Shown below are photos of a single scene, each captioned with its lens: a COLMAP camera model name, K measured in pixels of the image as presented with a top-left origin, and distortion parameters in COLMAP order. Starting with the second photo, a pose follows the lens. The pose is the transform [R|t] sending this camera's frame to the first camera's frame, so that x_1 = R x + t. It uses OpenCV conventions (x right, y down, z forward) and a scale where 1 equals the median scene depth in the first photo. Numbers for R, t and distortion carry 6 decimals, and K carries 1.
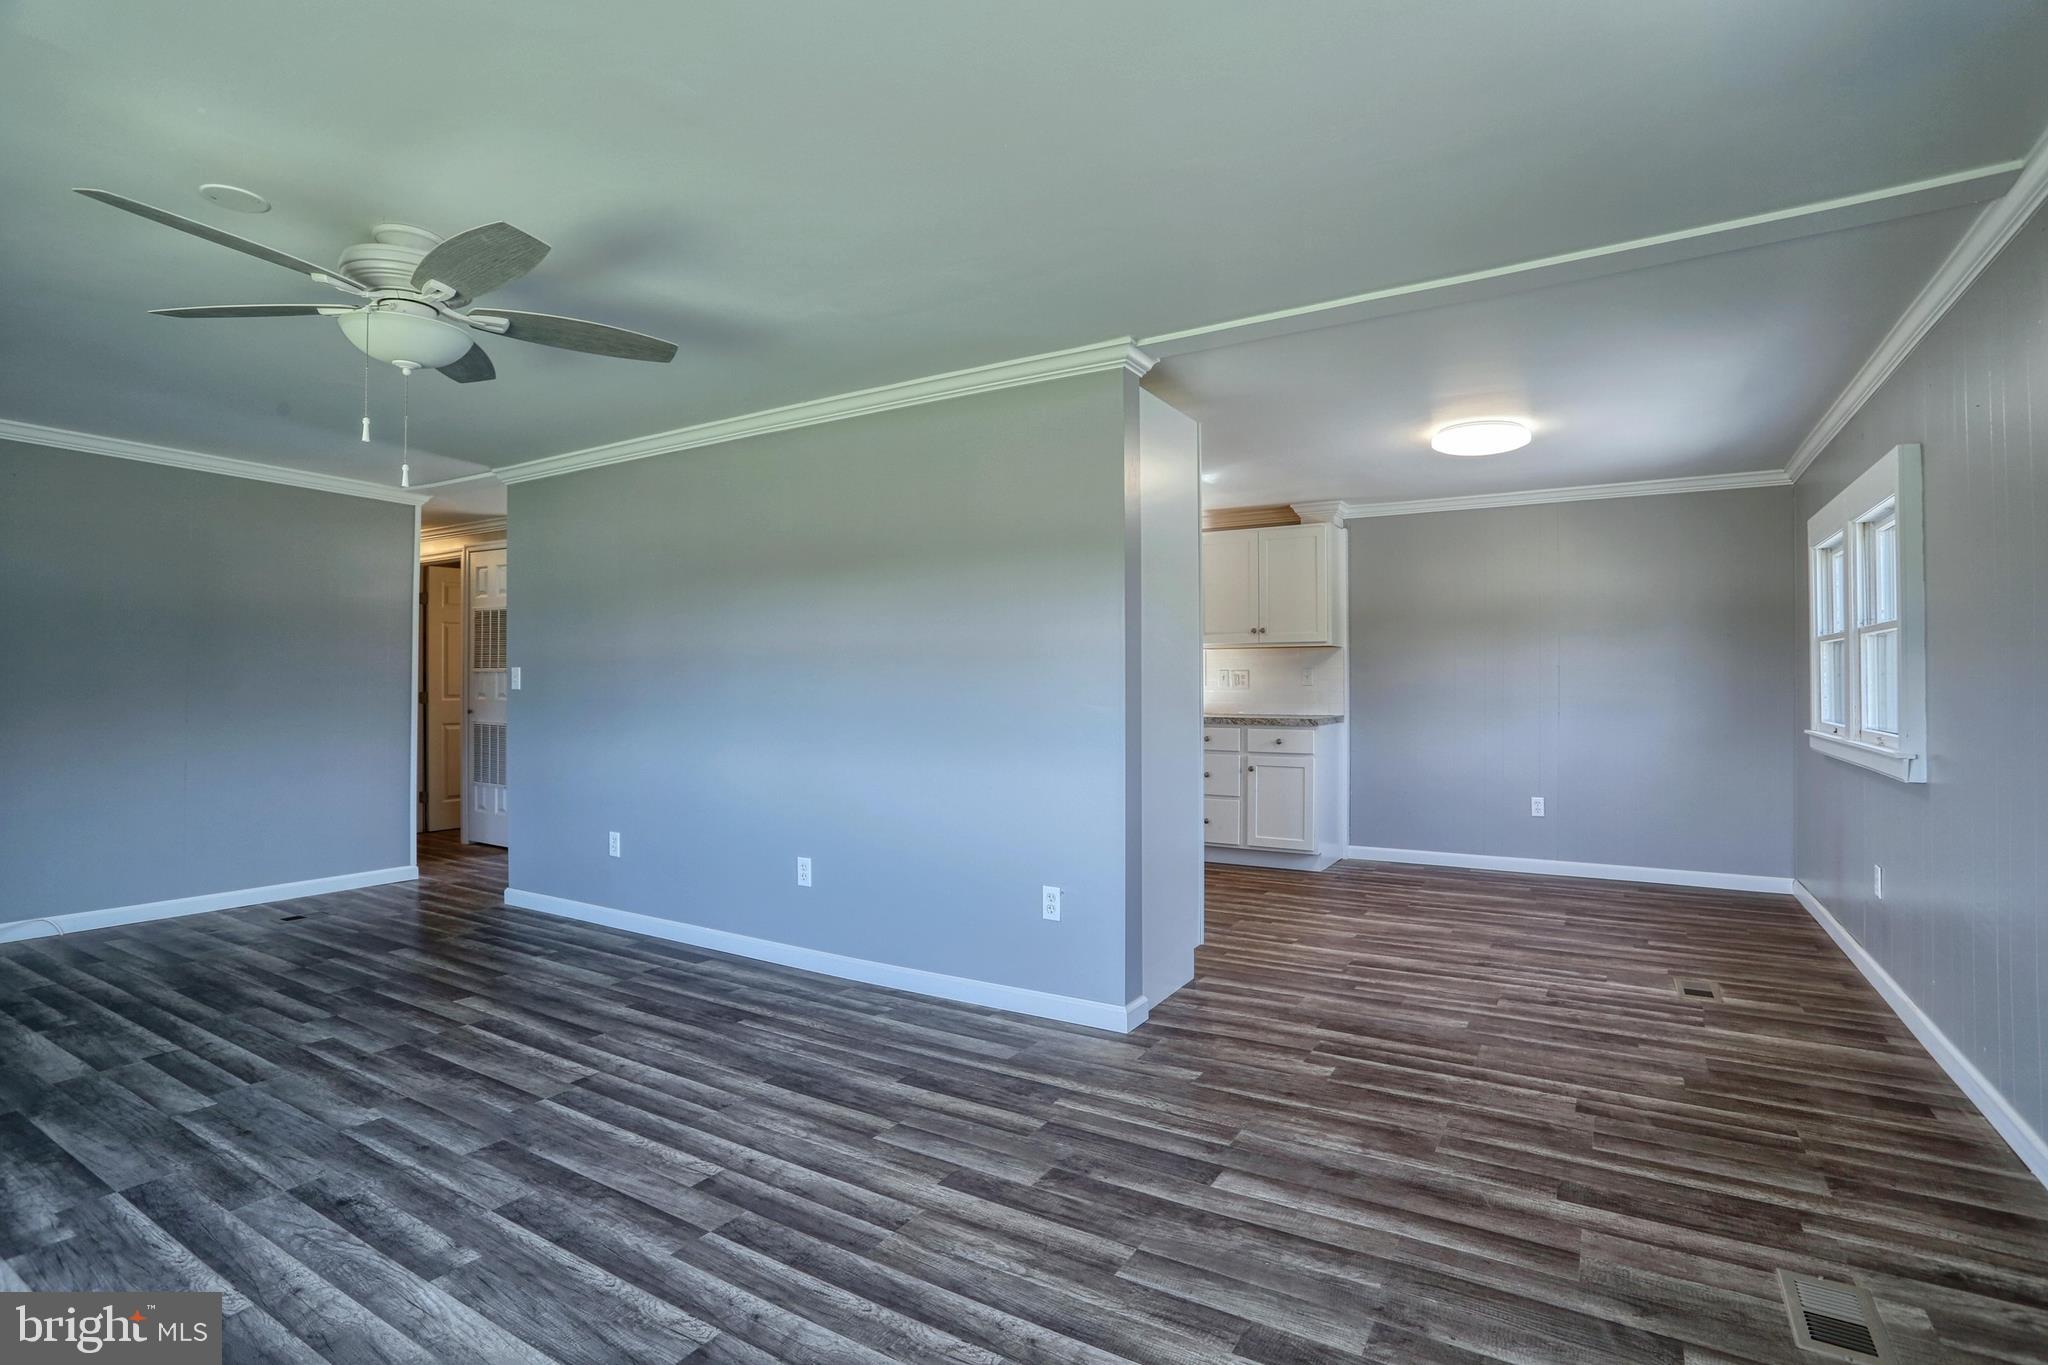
lens RADIAL K [[999.0, 0, 1007.1], [0, 999.0, 687.4], [0, 0, 1]] dist [-0.043387, 0.012619]
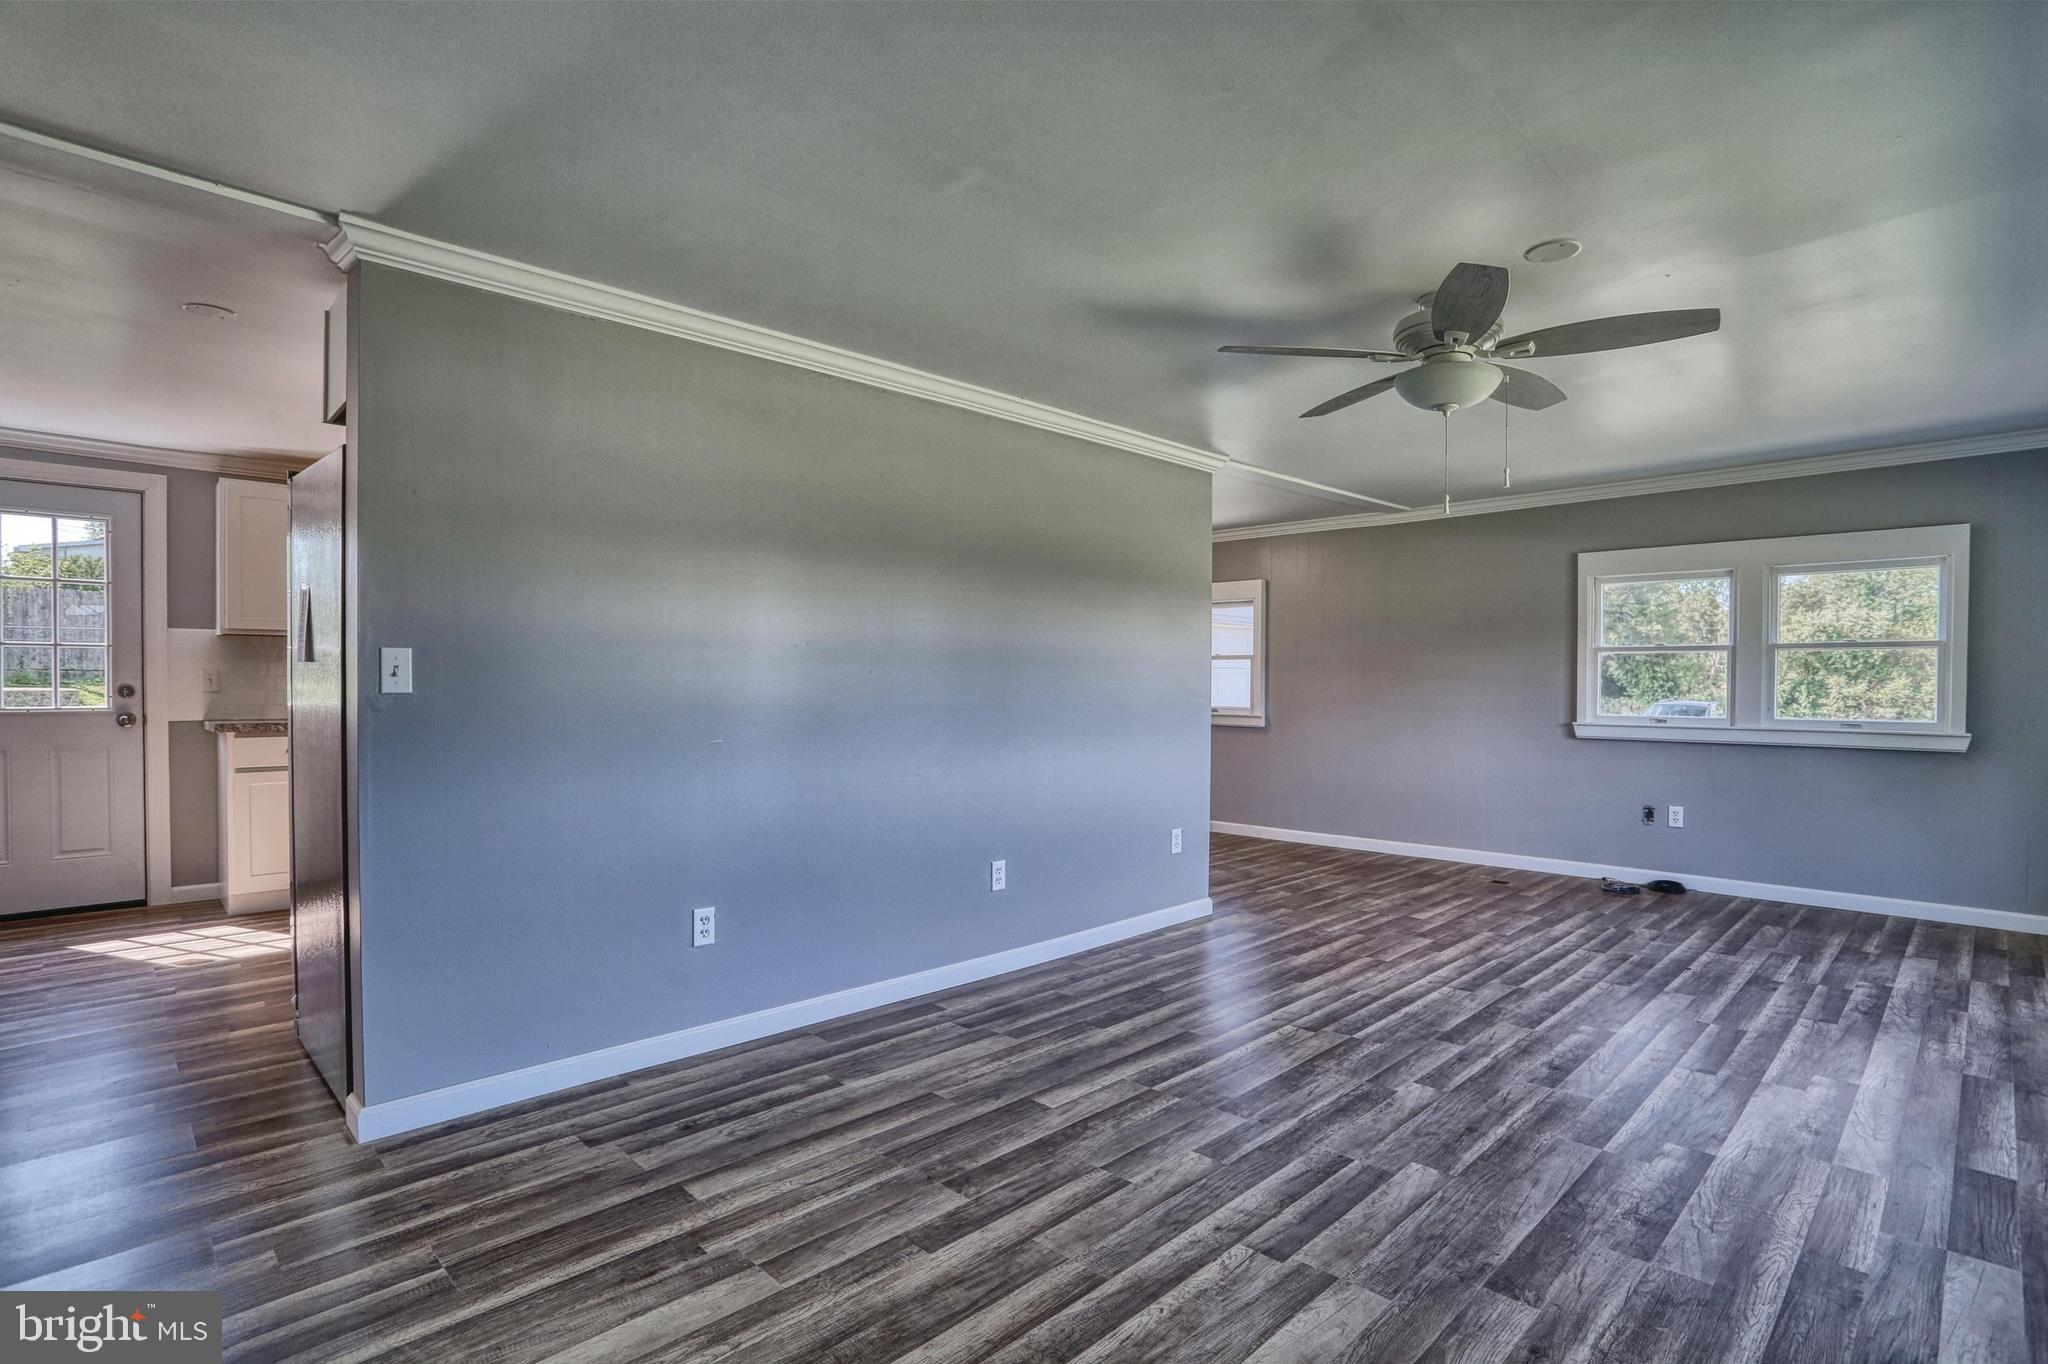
lens RADIAL K [[999.0, 0, 1044.9], [0, 999.0, 698.3], [0, 0, 1]] dist [-0.043387, 0.012619]
pose [[0.211231, -0.015491, 0.977313, -1.712931], [-0.001267, 0.999869, 0.016123, -0.009441], [-0.977435, -0.004644, 0.211183, 1.111253]]
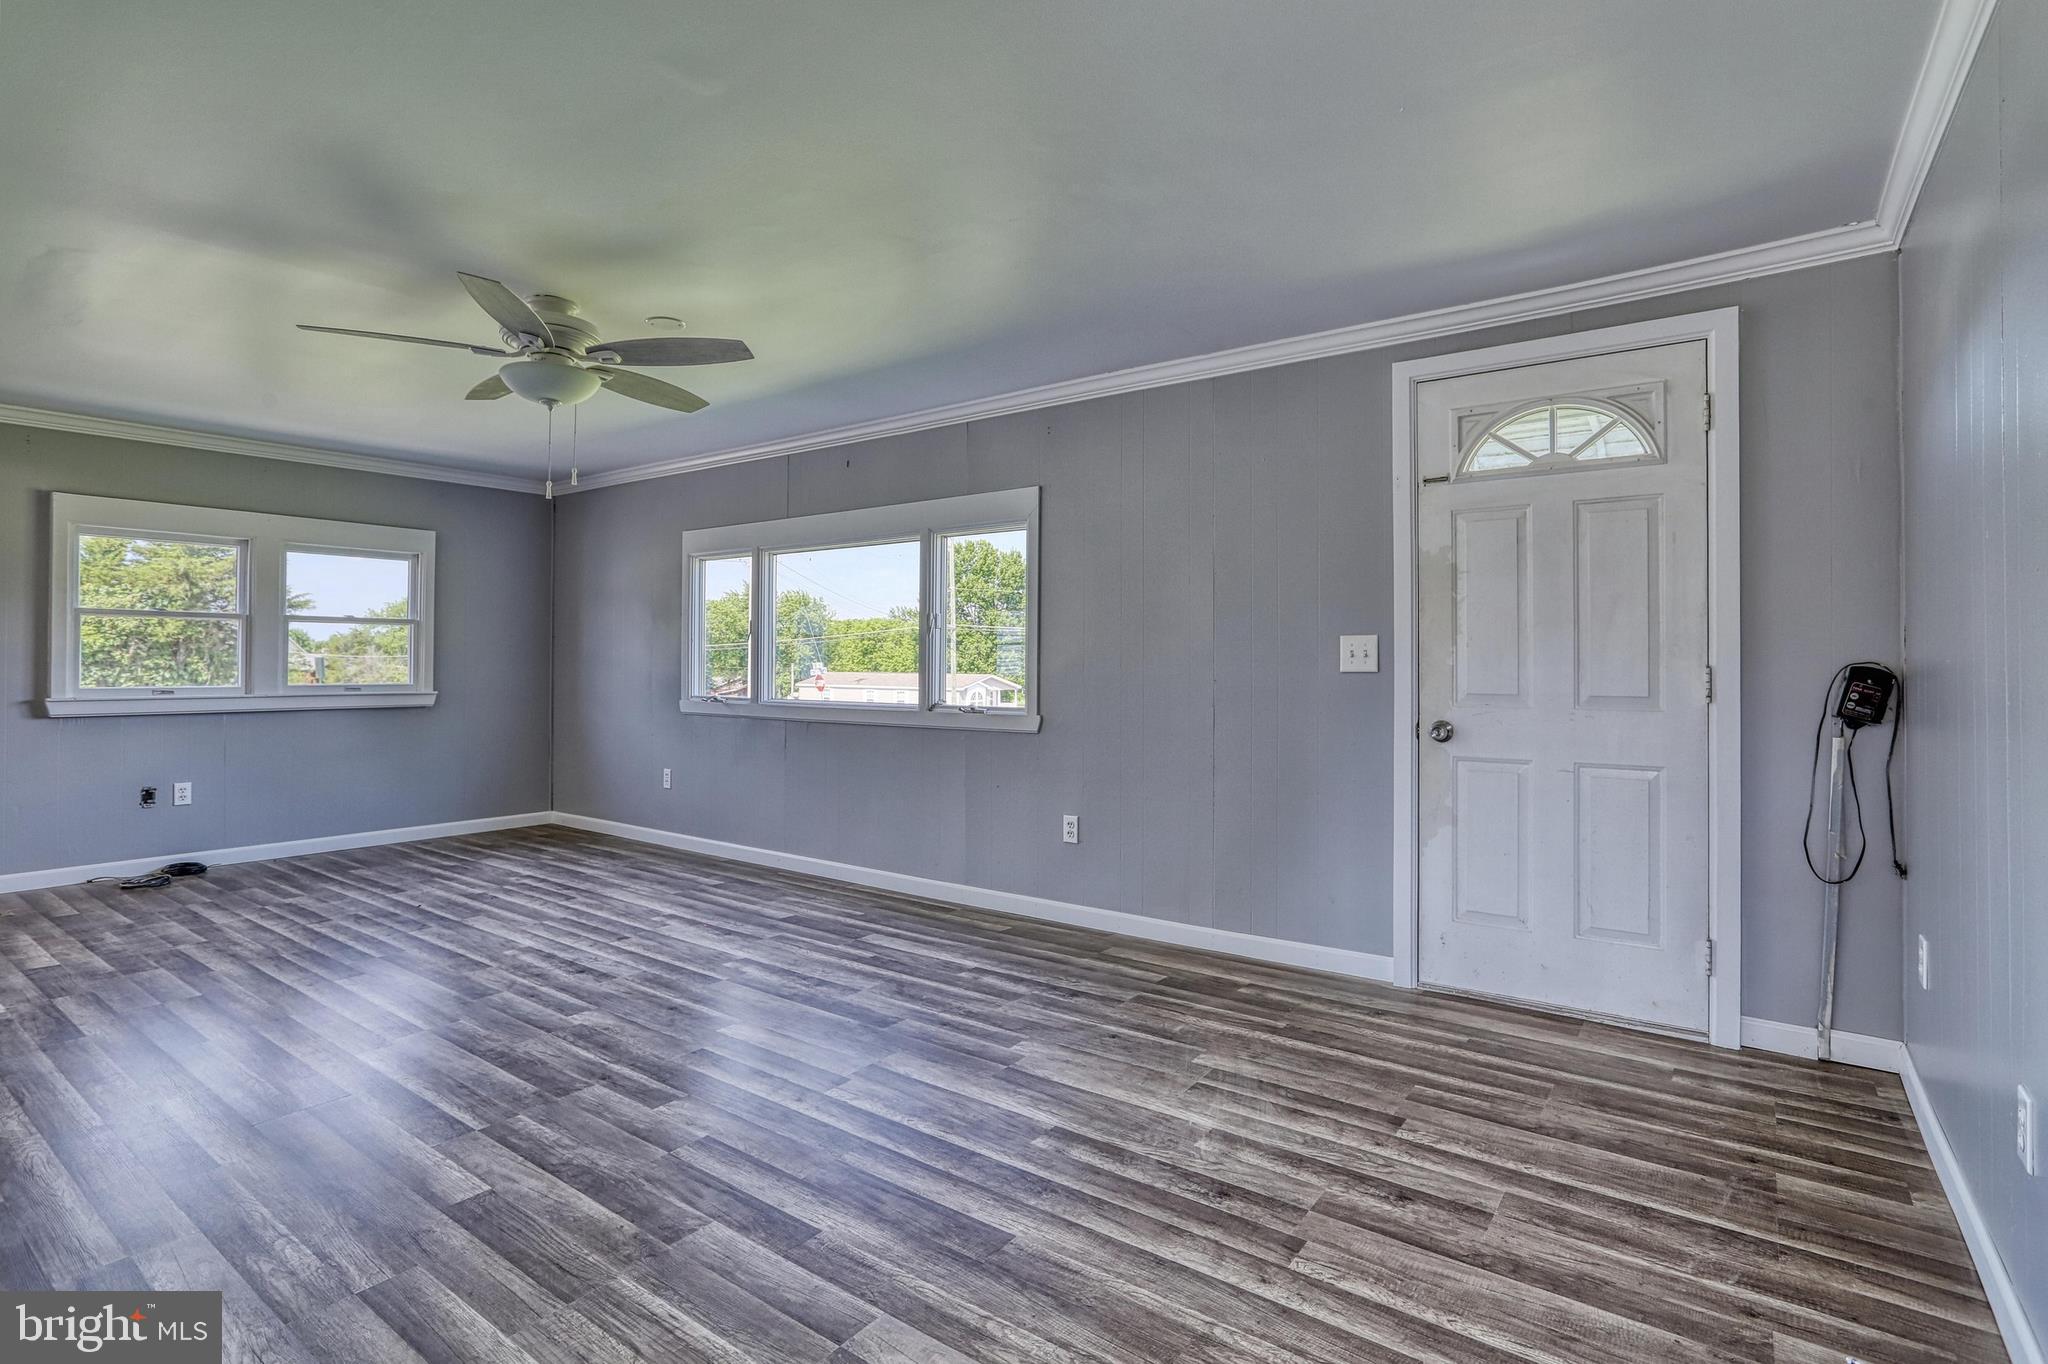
lens RADIAL K [[999.0, 0, 1036.8], [0, 999.0, 661.0], [0, 0, 1]] dist [-0.043387, 0.012619]
pose [[-0.998547, -0.003044, 0.053799, -1.207685], [-0.003051, 0.999995, -0.000059, 0.004279], [-0.053798, -0.000223, -0.998552, 2.056777]]
